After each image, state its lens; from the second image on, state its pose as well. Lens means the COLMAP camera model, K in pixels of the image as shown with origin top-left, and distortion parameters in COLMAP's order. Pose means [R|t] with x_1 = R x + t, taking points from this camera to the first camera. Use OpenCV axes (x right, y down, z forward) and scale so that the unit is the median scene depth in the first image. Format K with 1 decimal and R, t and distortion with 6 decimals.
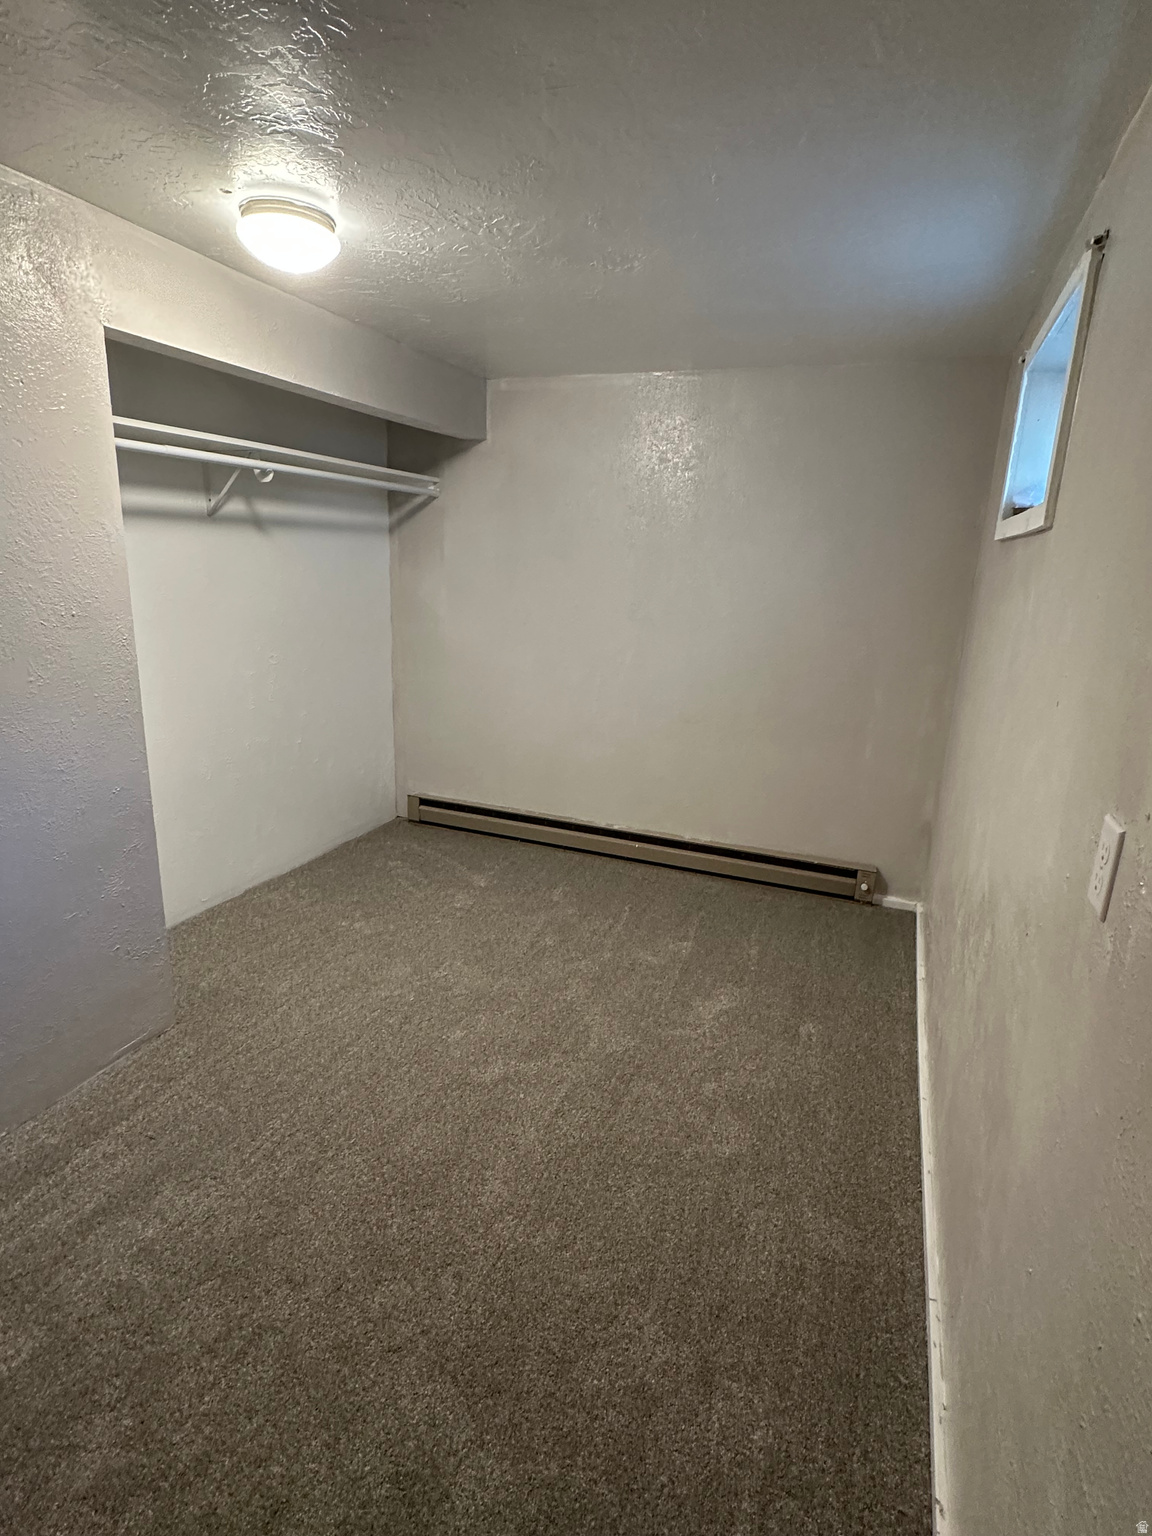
lens RADIAL K [[775.1, 0, 582.0], [0, 775.1, 766.0], [0, 0, 1]] dist [-0.003306, 0.000447]
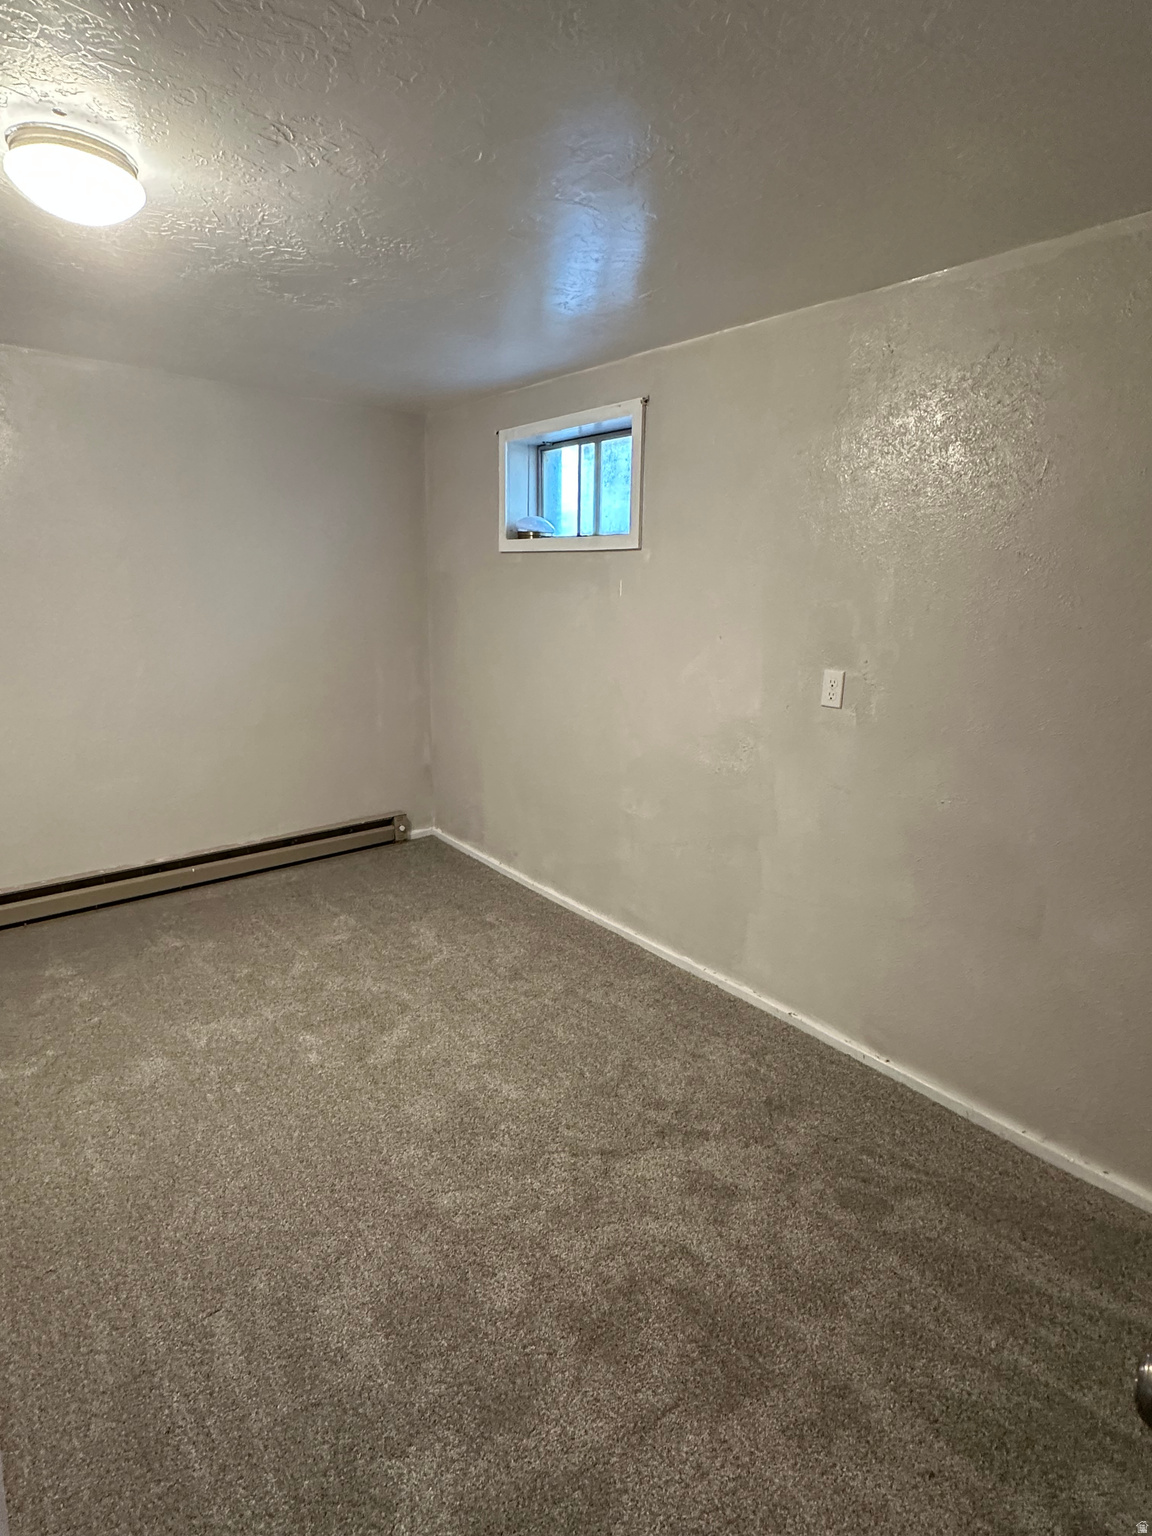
lens RADIAL K [[775.1, 0, 582.0], [0, 775.1, 766.0], [0, 0, 1]] dist [-0.003306, 0.000447]
pose [[0.468436, -0.234903, 0.851697, -0.525046], [0.229085, 0.963330, 0.139695, -0.045823], [-0.853281, 0.129673, 0.505071, 0.117707]]
